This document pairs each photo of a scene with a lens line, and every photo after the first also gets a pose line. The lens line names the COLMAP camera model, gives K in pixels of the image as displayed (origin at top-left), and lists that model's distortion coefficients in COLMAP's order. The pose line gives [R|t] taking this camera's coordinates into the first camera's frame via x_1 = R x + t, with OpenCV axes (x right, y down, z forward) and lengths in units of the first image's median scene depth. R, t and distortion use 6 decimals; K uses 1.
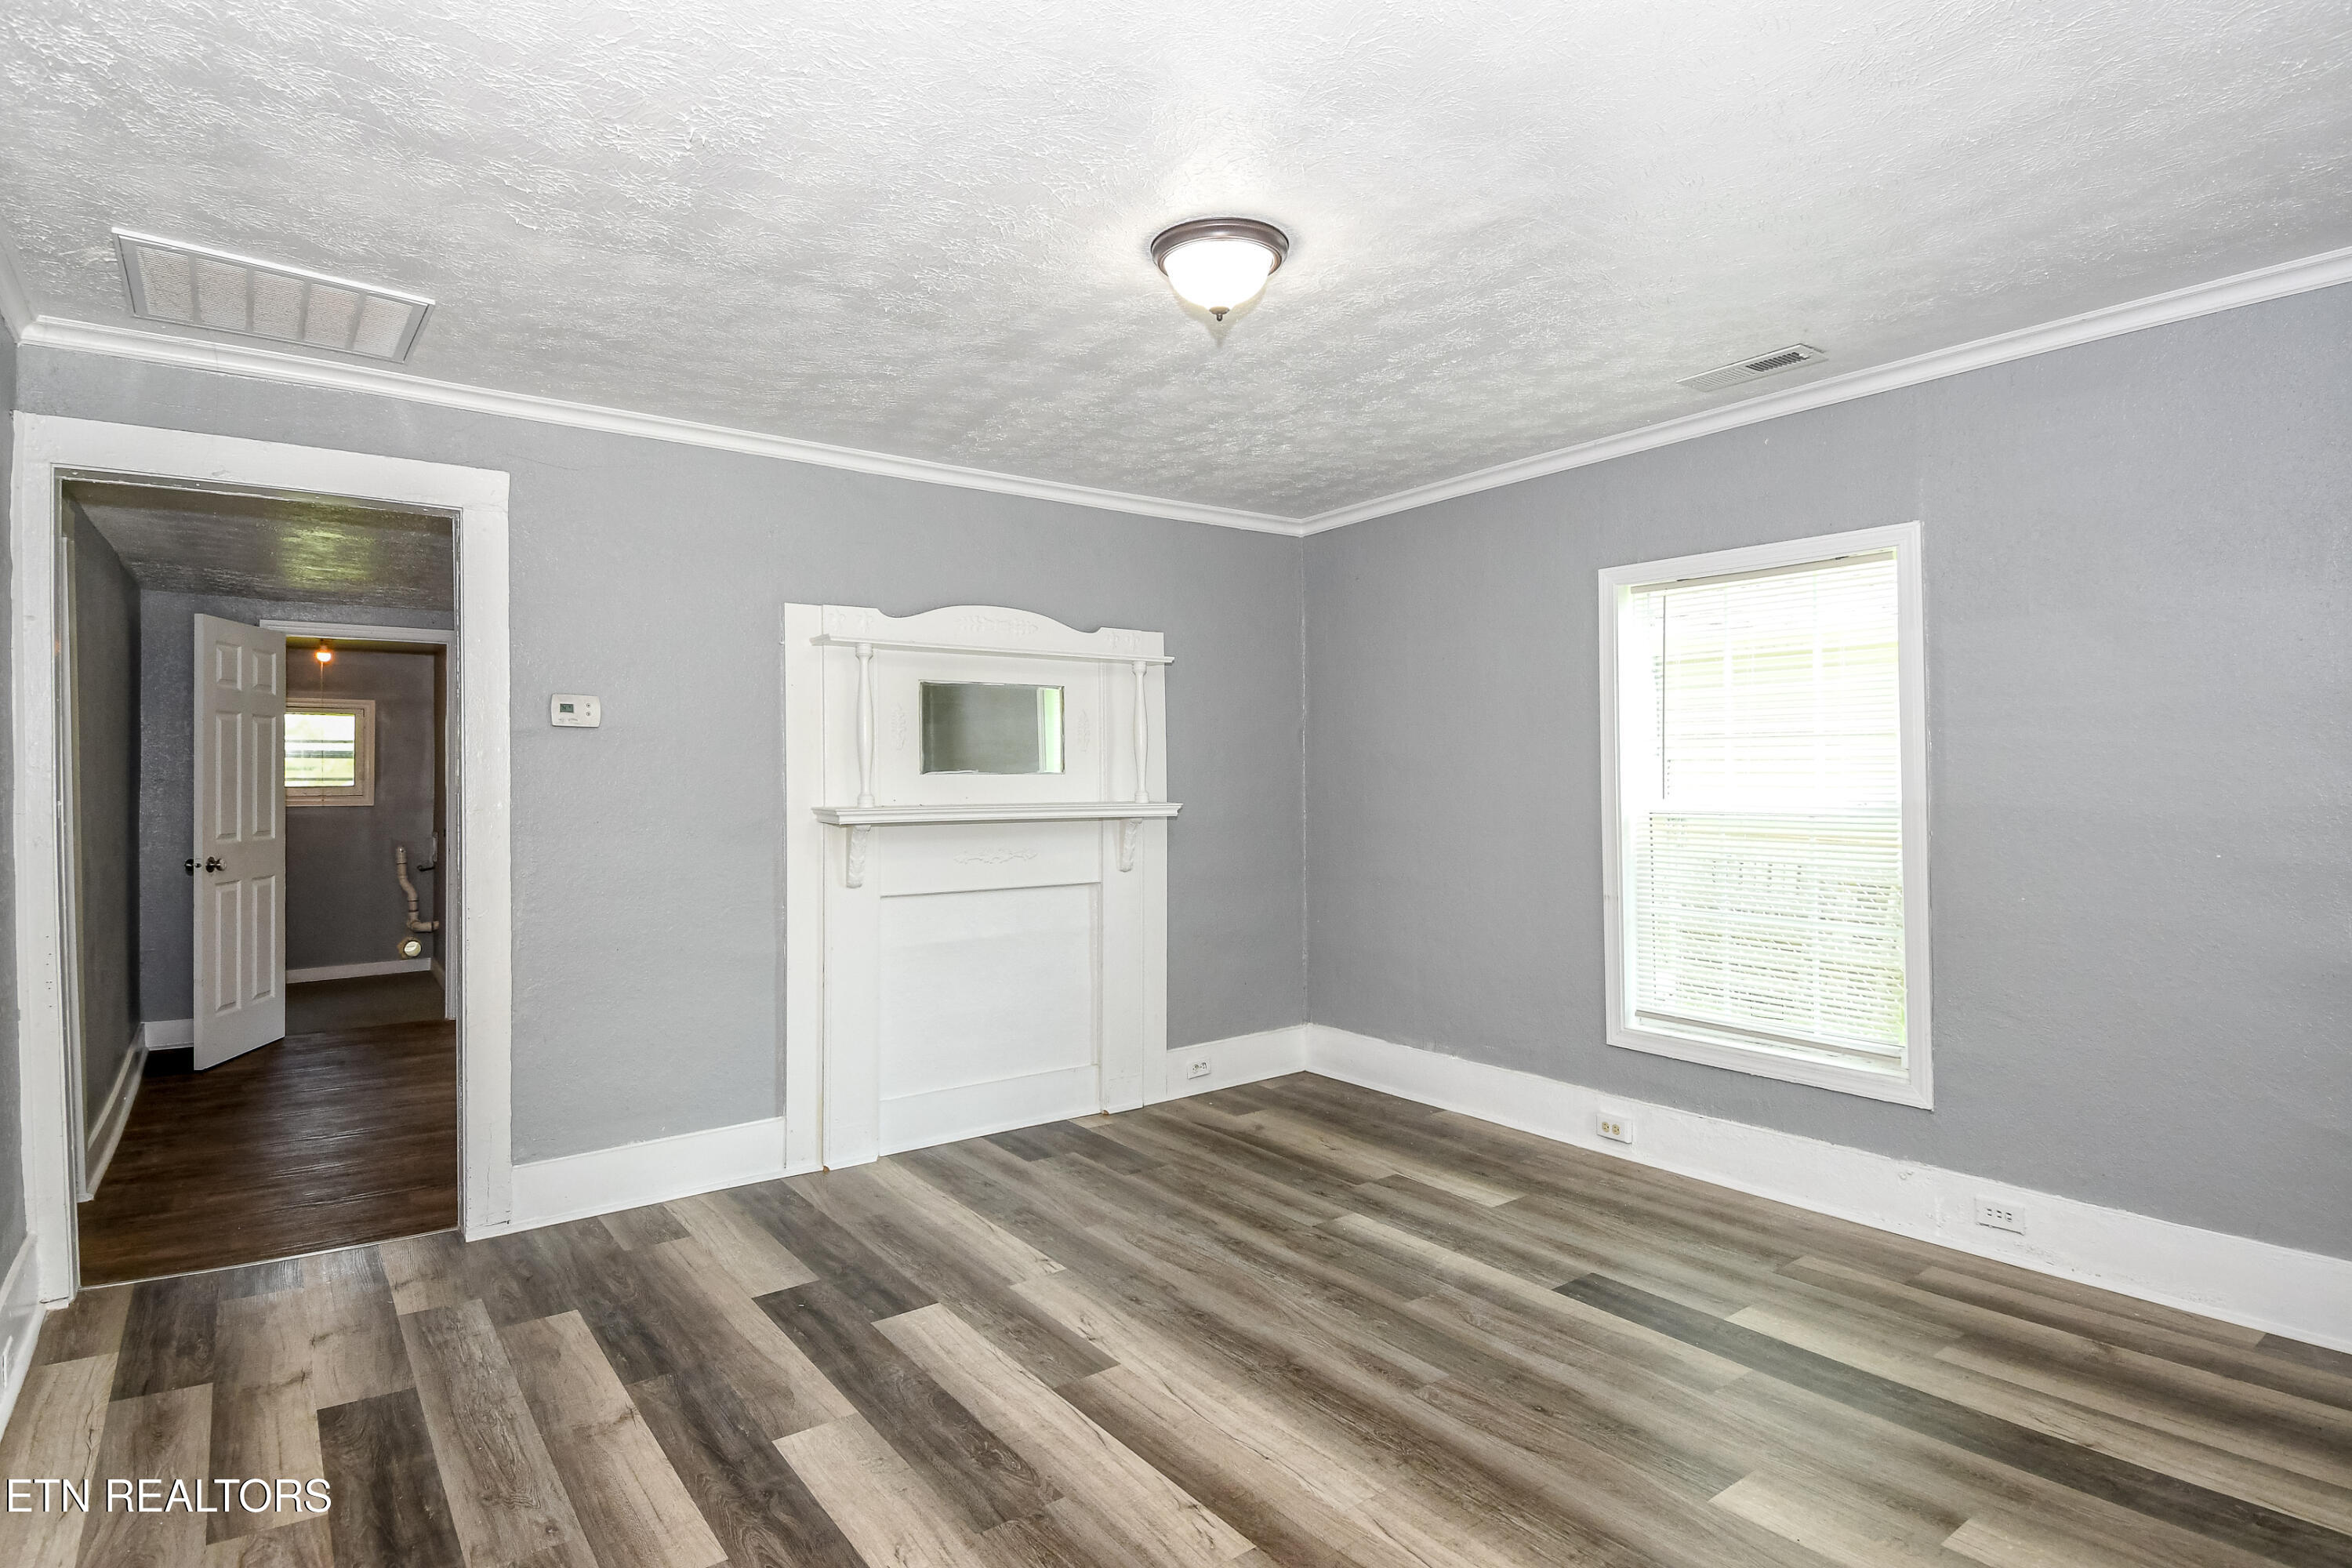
lens RADIAL K [[1237.7, 0, 1152.4], [0, 1237.7, 775.2], [0, 0, 1]] dist [0.050804, -0.049153]
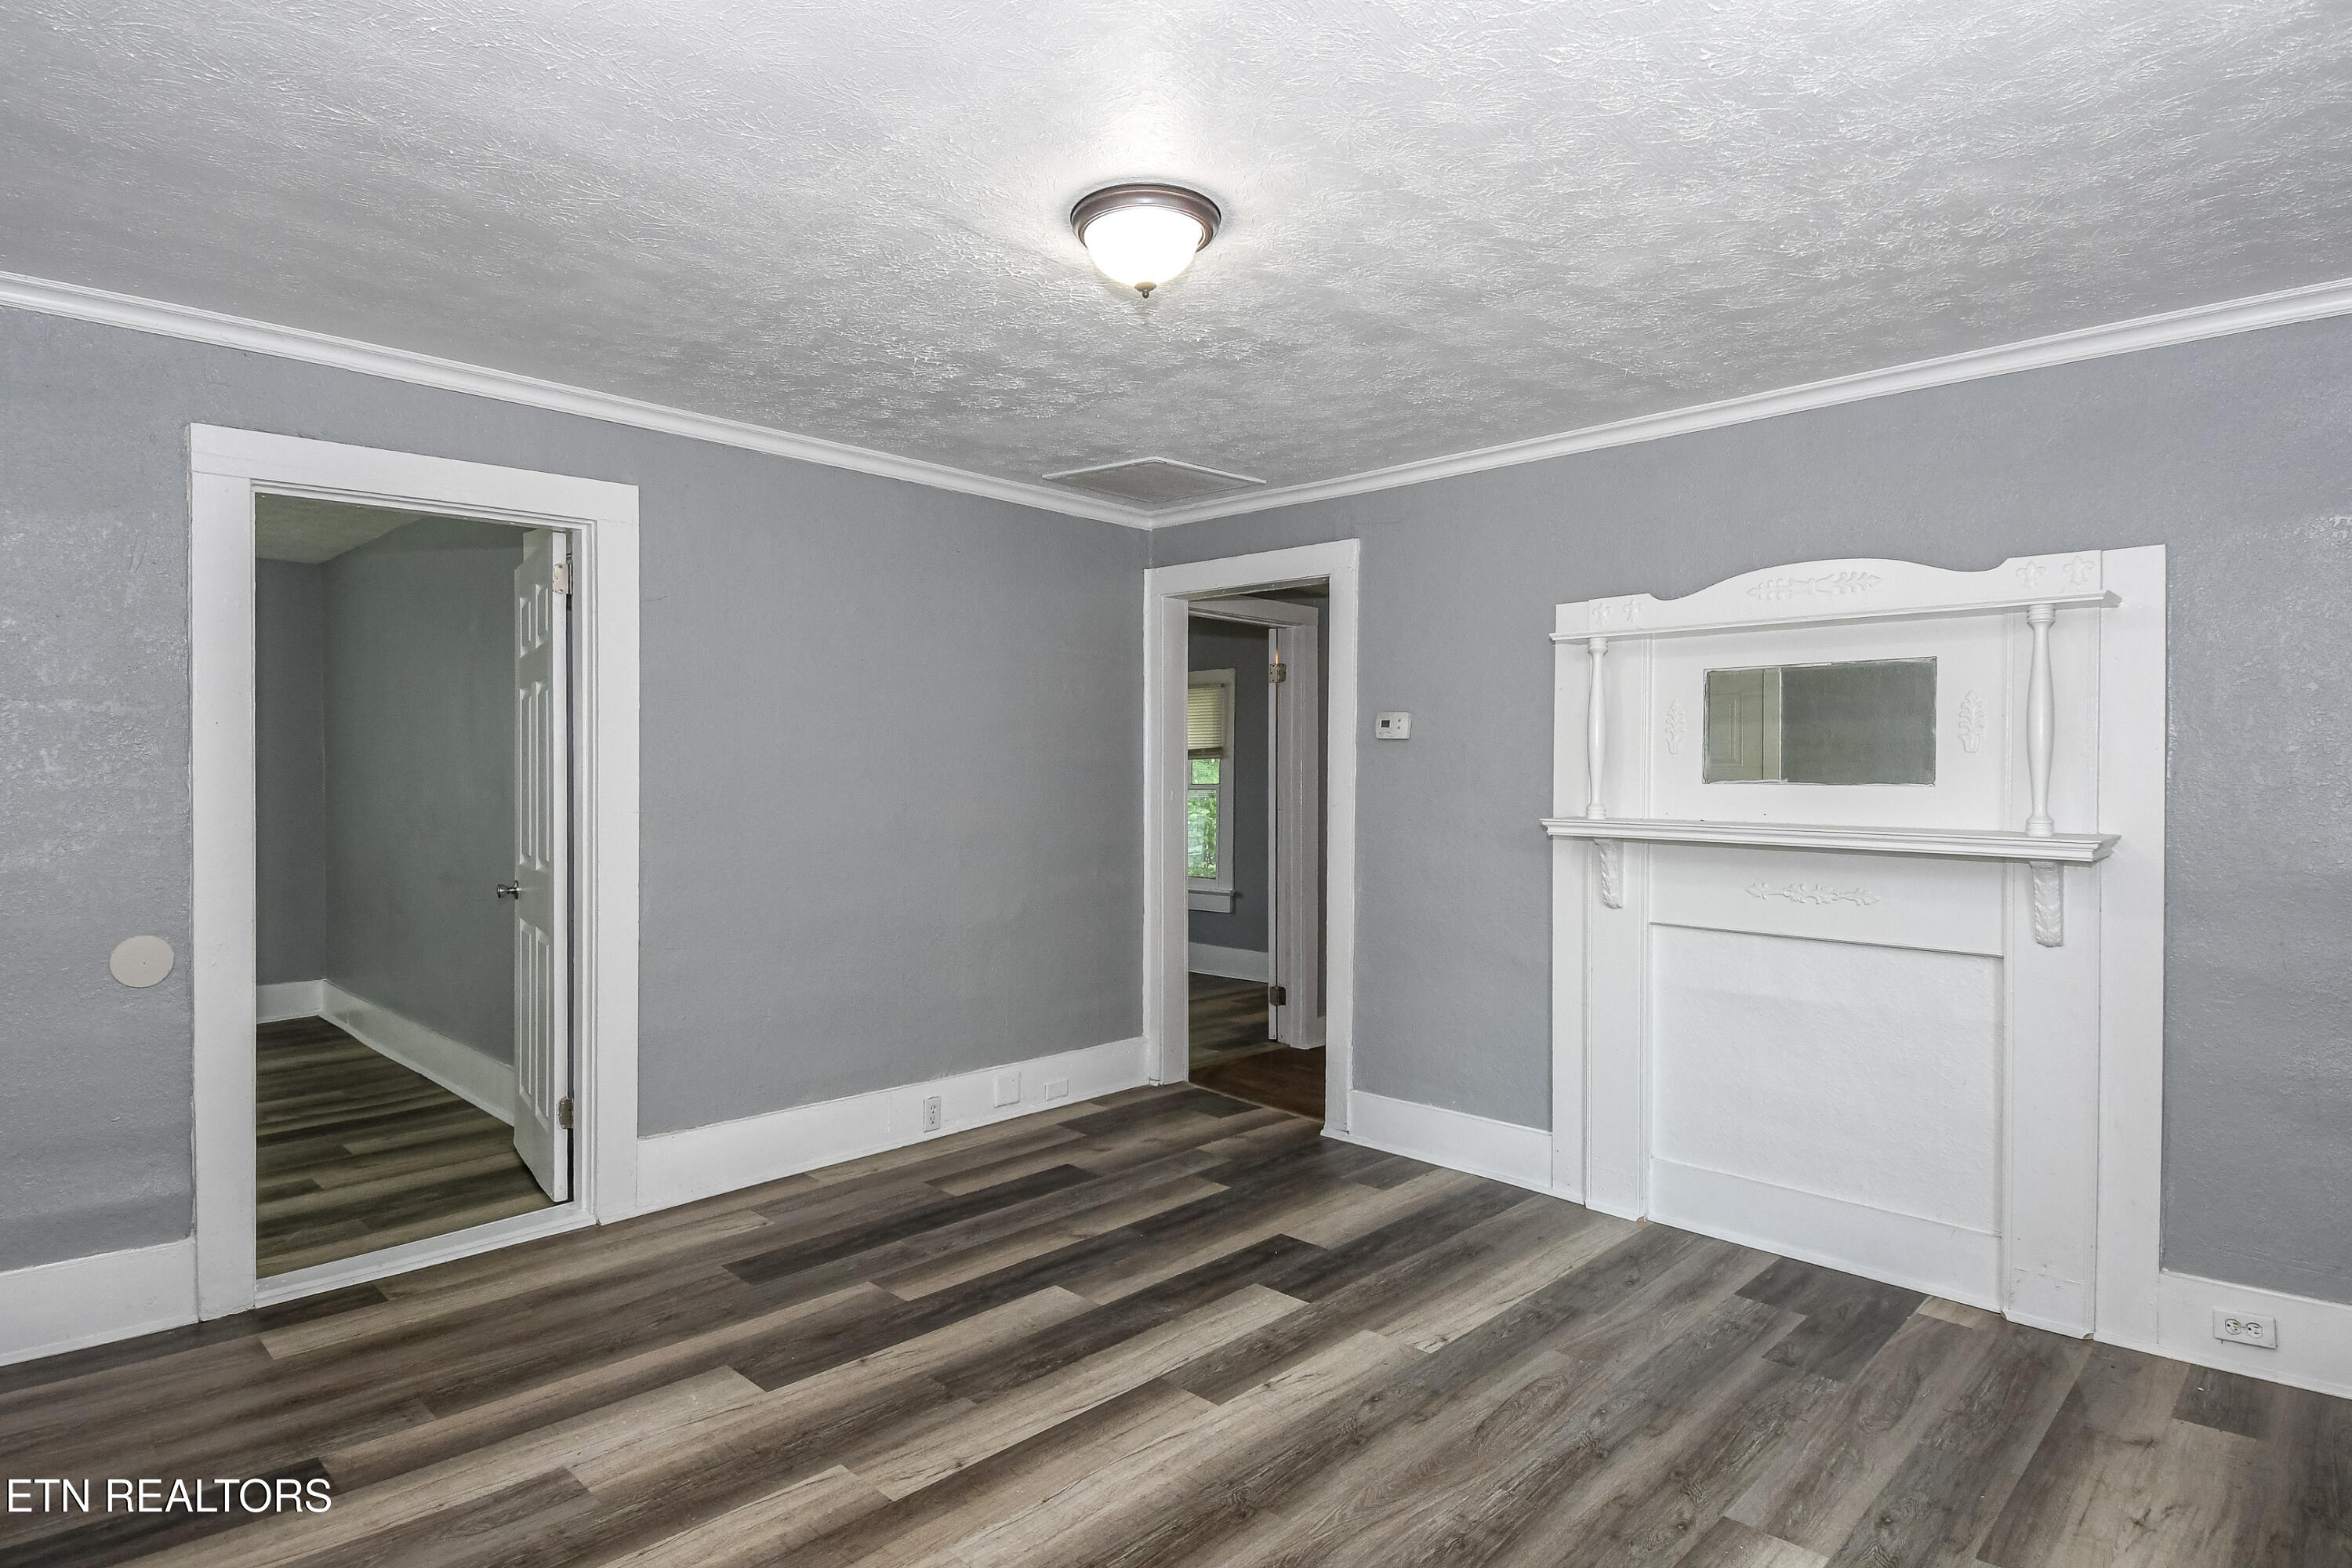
lens RADIAL K [[1246.6, 0, 1186.7], [0, 1246.6, 778.8], [0, 0, 1]] dist [0.055662, -0.052240]
pose [[0.169508, 0.010901, -0.985468, 0.792393], [-0.007100, 0.999926, 0.009839, -0.013409], [0.985503, 0.005329, 0.169573, 0.704443]]
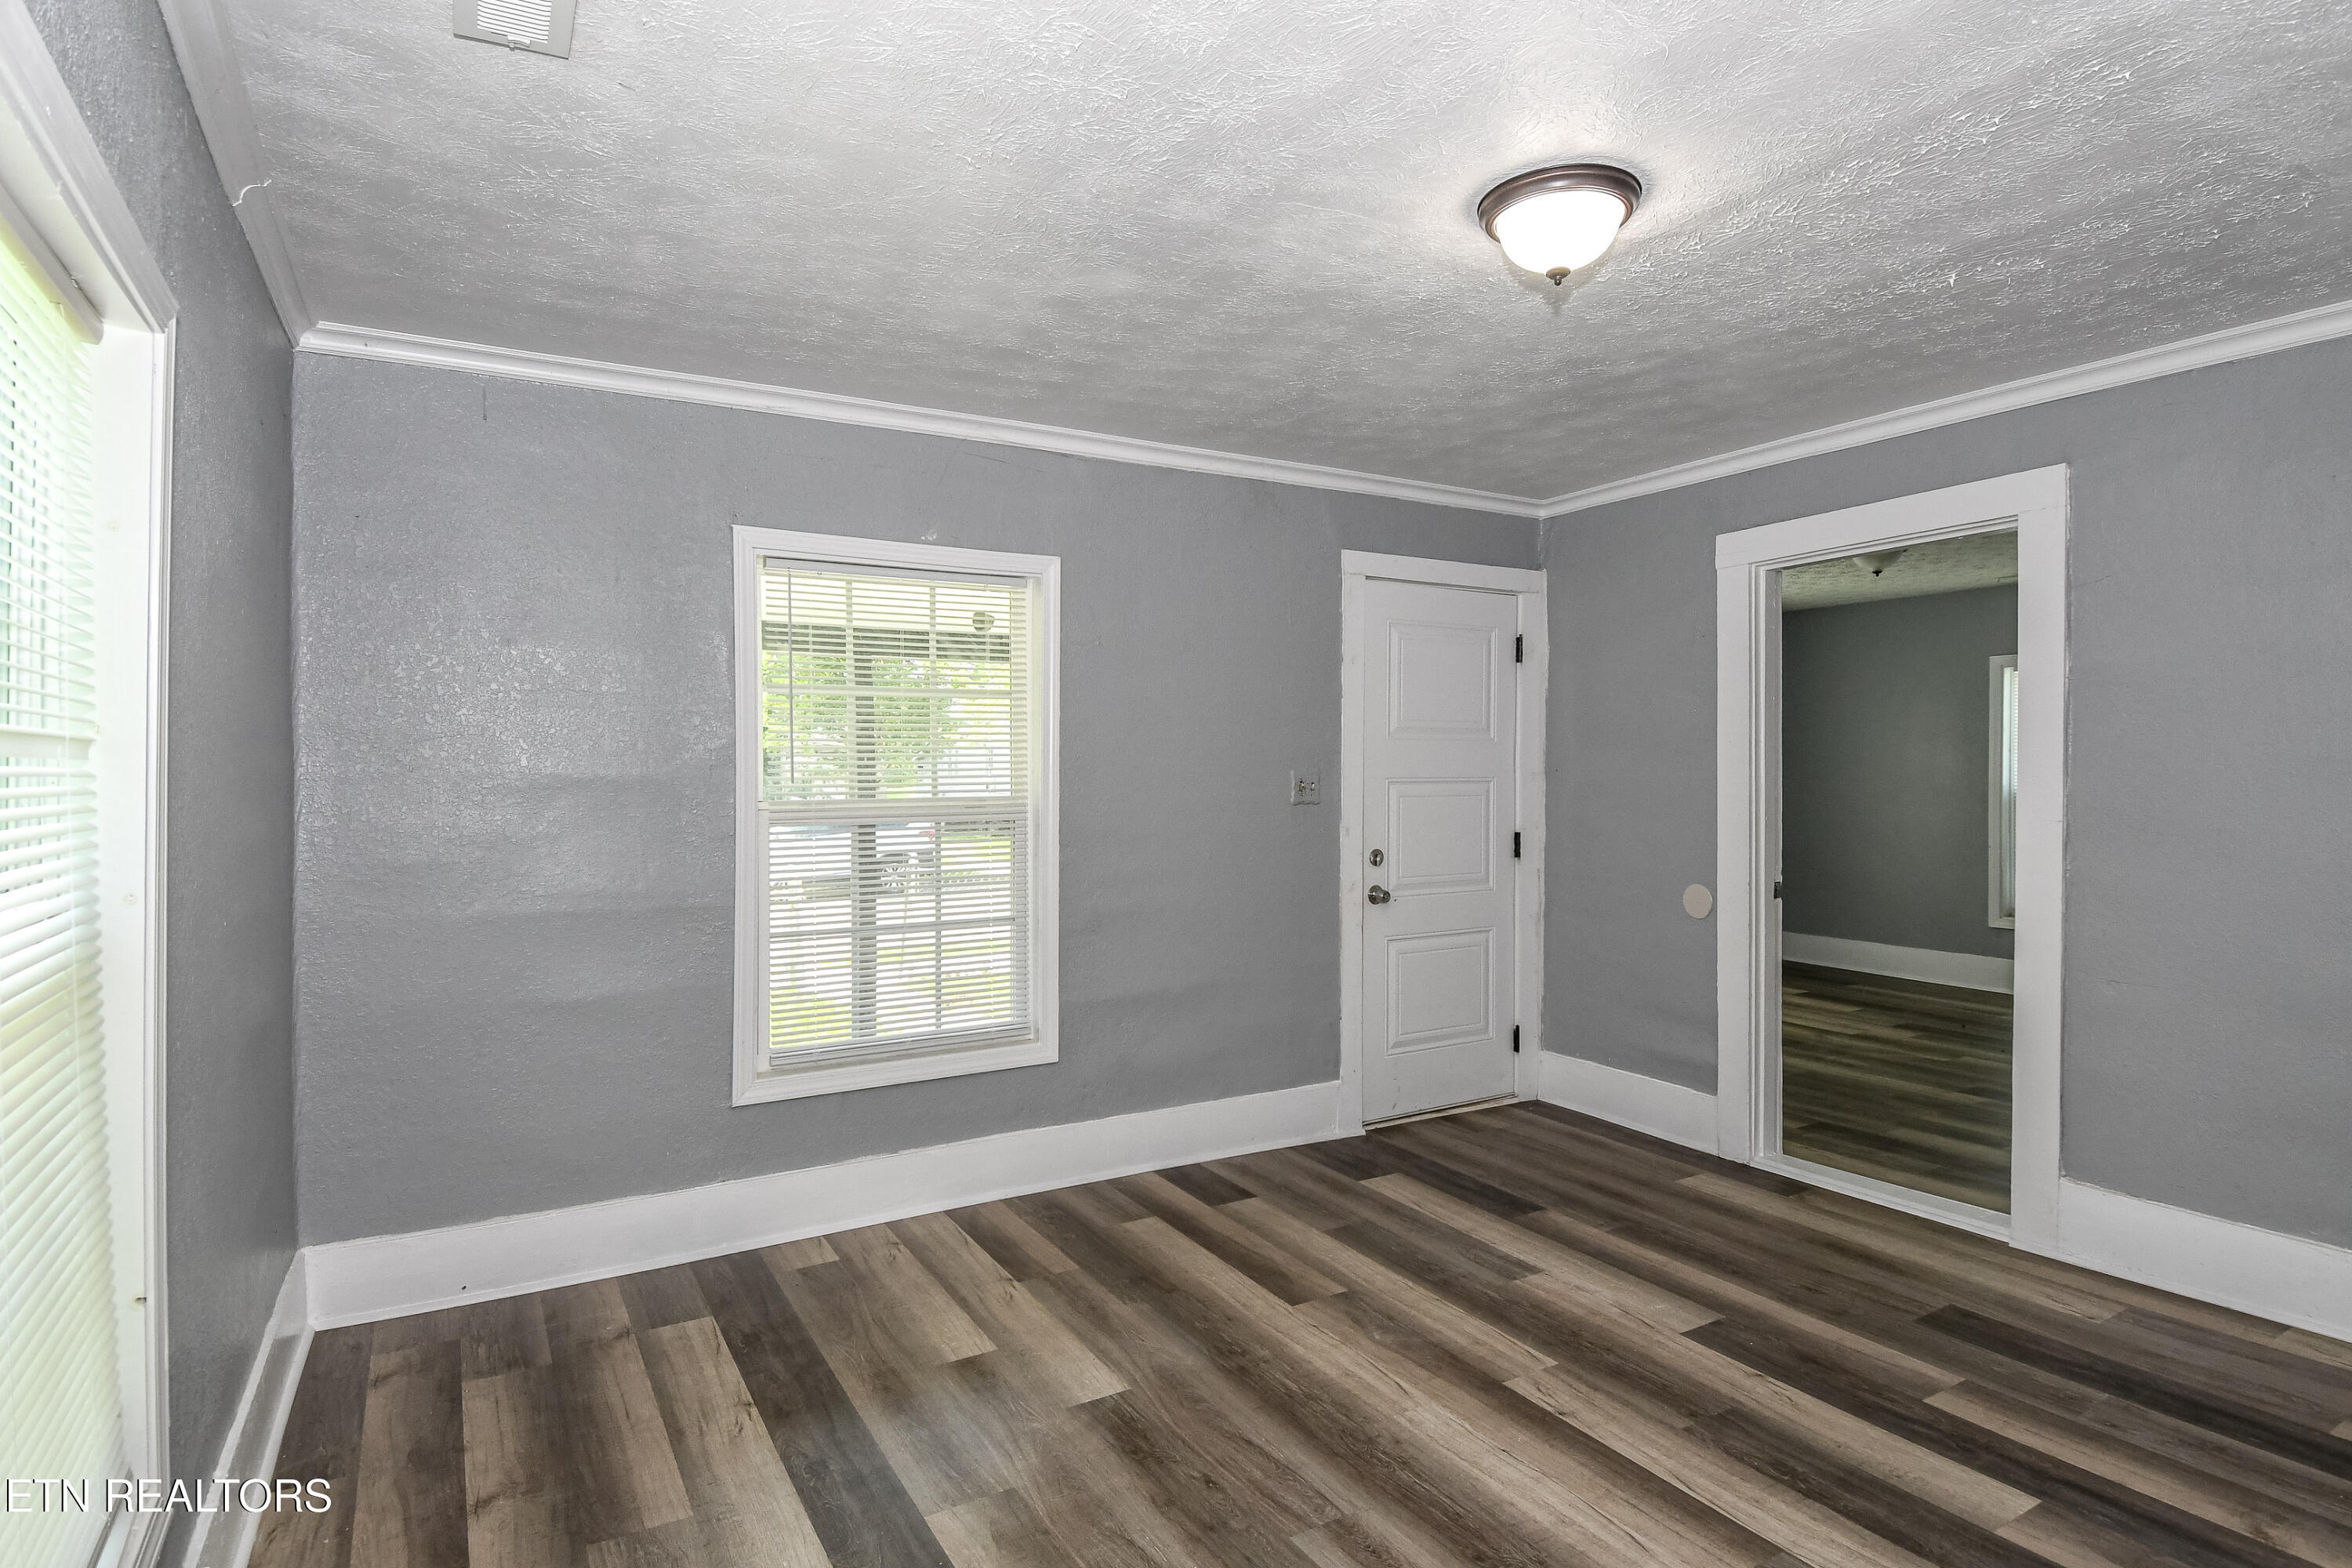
lens RADIAL K [[1237.7, 0, 1152.4], [0, 1237.7, 775.2], [0, 0, 1]] dist [0.050804, -0.049153]
pose [[-0.994293, 0.009031, 0.106298, 0.200350], [0.010186, 0.999895, 0.010328, -0.024556], [-0.106194, 0.011352, -0.994281, 1.548851]]
